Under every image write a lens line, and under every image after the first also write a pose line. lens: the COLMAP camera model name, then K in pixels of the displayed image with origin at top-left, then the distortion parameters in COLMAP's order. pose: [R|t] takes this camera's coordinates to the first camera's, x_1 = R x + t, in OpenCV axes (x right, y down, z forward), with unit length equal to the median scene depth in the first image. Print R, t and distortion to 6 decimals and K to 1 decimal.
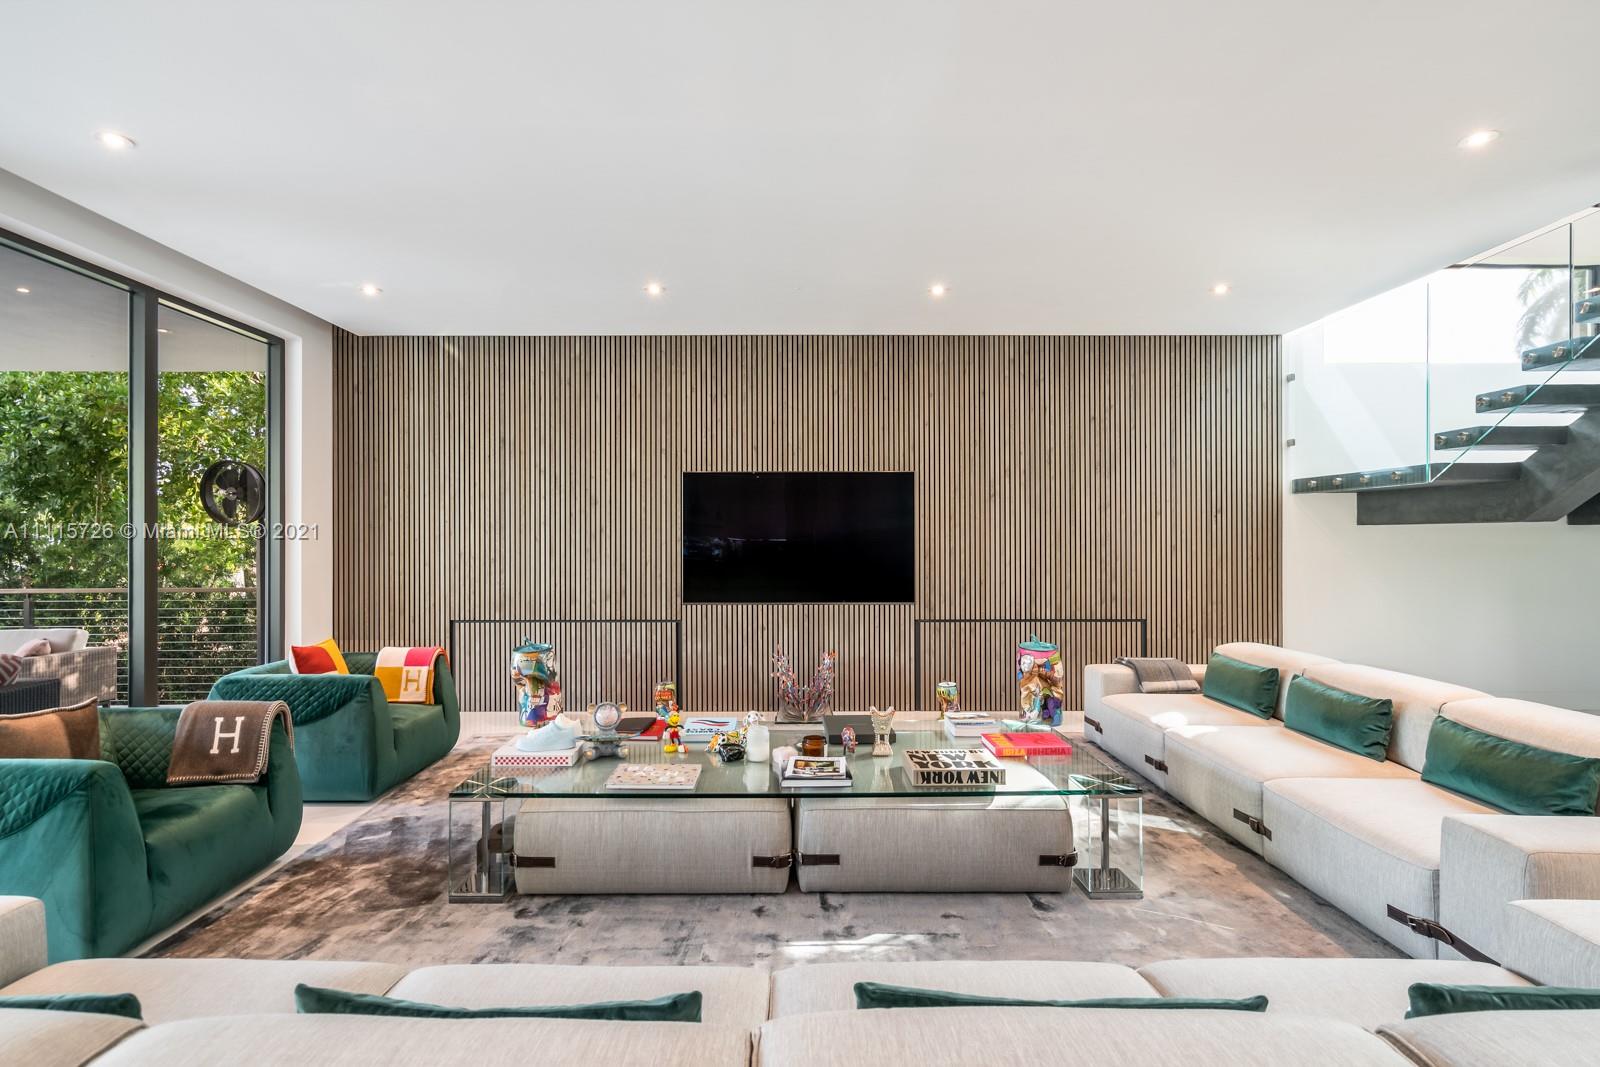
lens RADIAL K [[773.3, 0, 801.1], [0, 773.3, 534.5], [0, 0, 1]] dist [-0.001024, -0.000068]
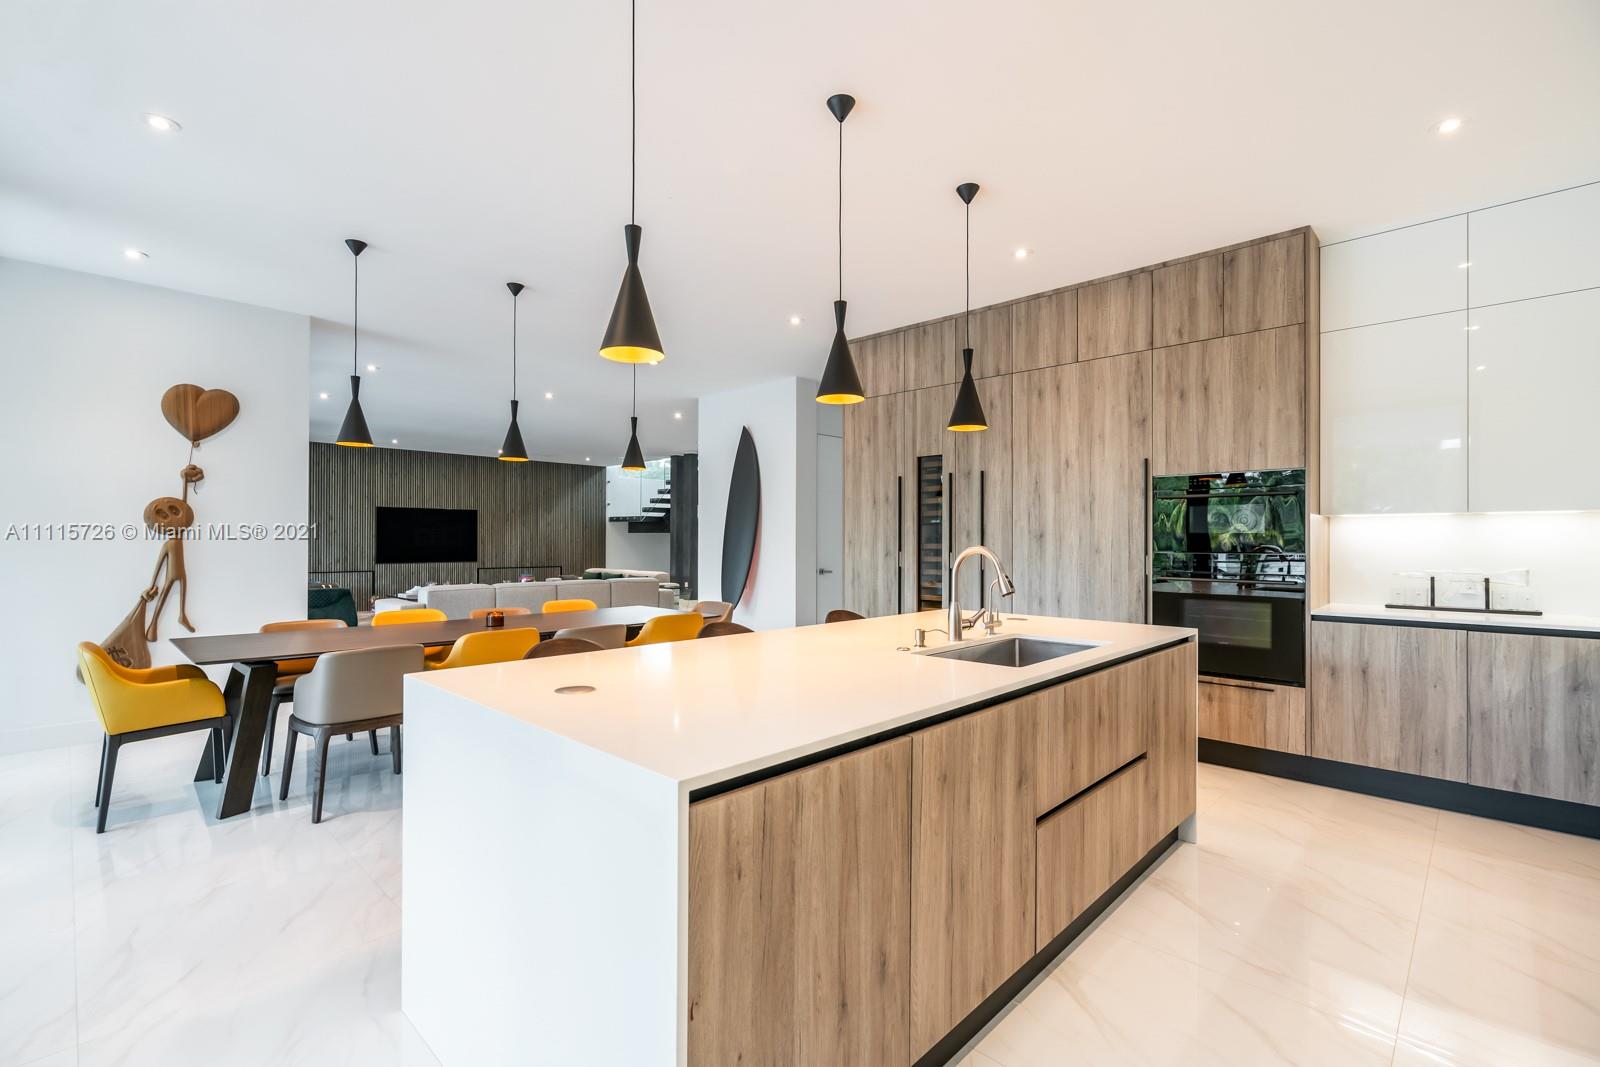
lens RADIAL K [[718.1, 0, 801.0], [0, 718.1, 541.5], [0, 0, 1]] dist [0.000323, -0.000345]
pose [[0.688970, 0.001773, 0.724787, -0.837197], [-0.003745, 0.999992, 0.001114, 0.016406], [-0.724780, -0.003481, 0.688972, -1.405897]]
